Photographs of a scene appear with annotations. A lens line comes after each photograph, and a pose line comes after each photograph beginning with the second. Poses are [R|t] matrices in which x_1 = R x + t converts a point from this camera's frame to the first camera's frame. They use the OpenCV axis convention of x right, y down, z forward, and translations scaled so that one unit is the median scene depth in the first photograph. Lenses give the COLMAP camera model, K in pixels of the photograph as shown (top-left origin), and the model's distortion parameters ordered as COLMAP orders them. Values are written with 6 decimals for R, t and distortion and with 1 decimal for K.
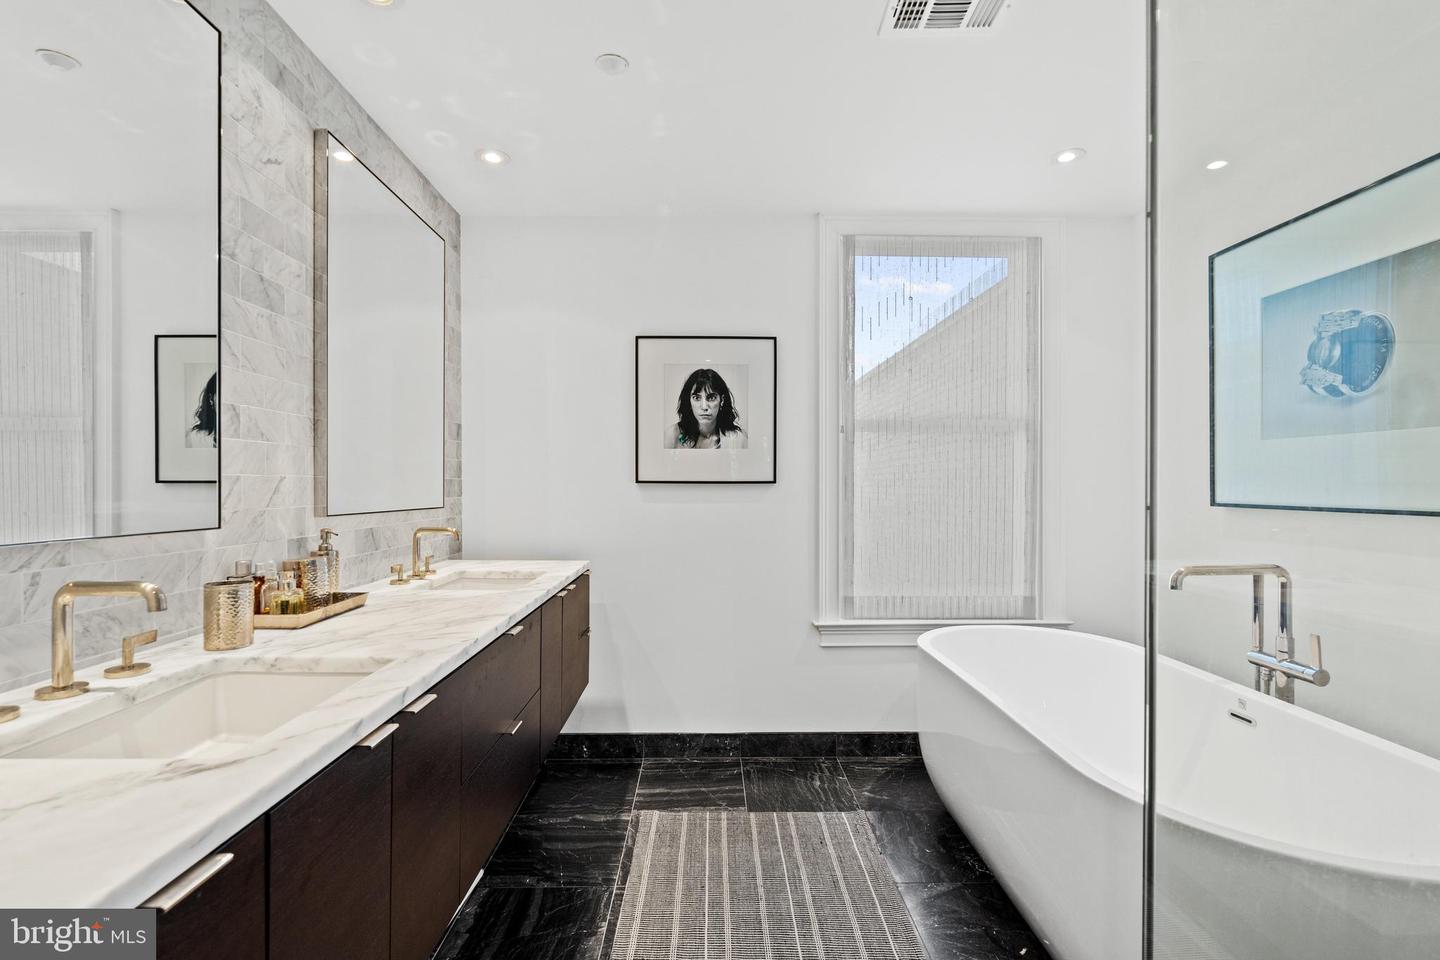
lens RADIAL K [[642.3, 0, 716.9], [0, 642.3, 482.9], [0, 0, 1]] dist [-0.001668, 0.000053]
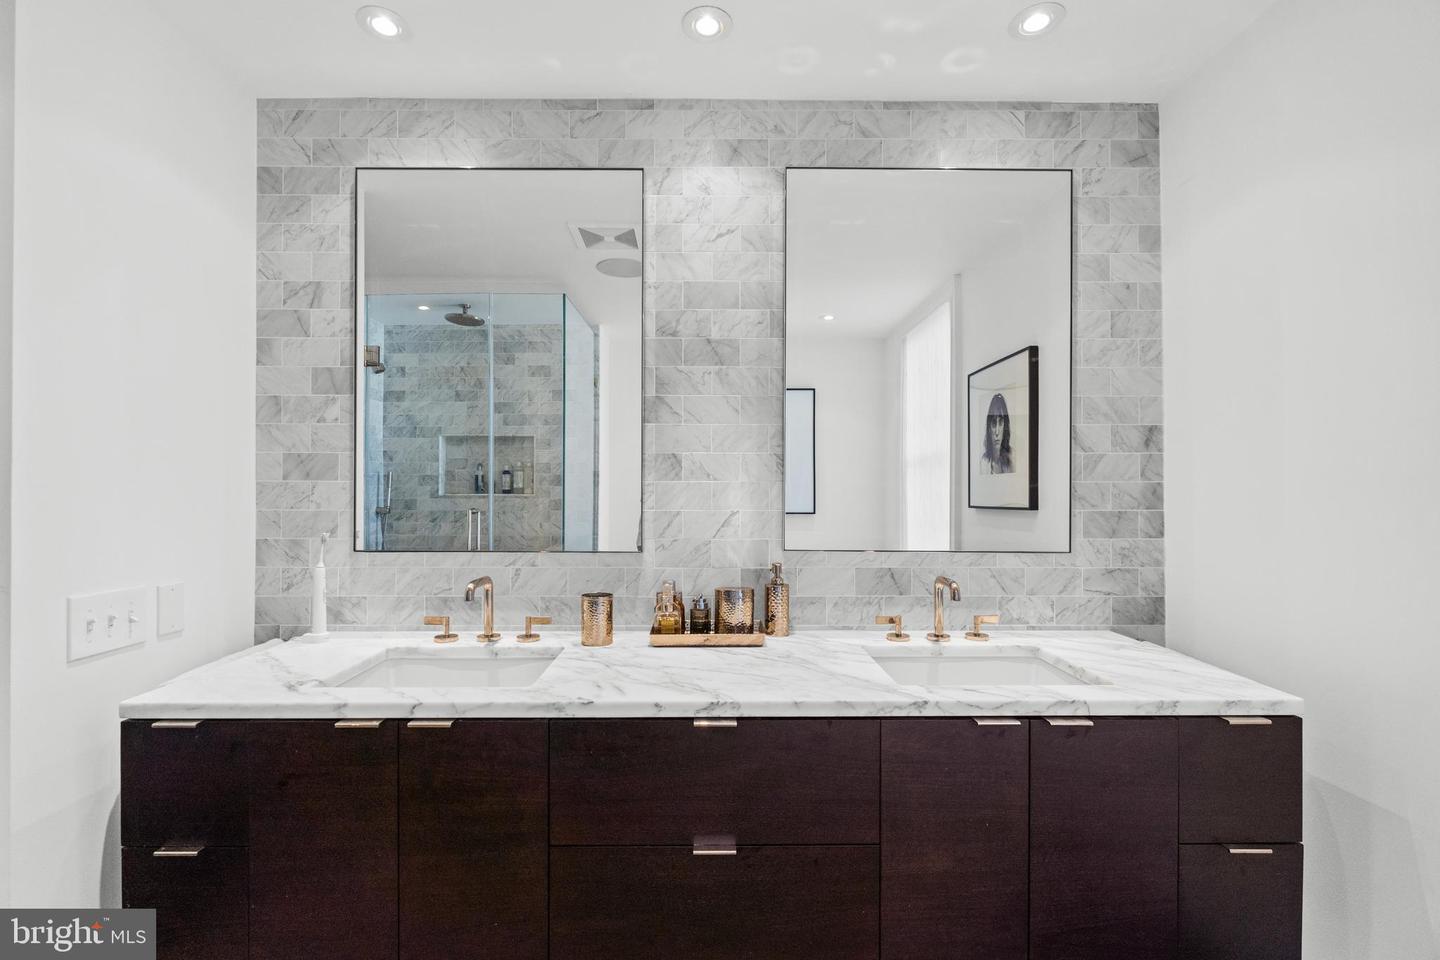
lens RADIAL K [[642.3, 0, 713.4], [0, 642.3, 486.5], [0, 0, 1]] dist [-0.001668, 0.000053]
pose [[-0.011490, -0.014383, -0.999831, 0.460968], [-0.000132, 0.999897, -0.014382, -0.038821], [0.999934, -0.000034, -0.011491, 1.043708]]
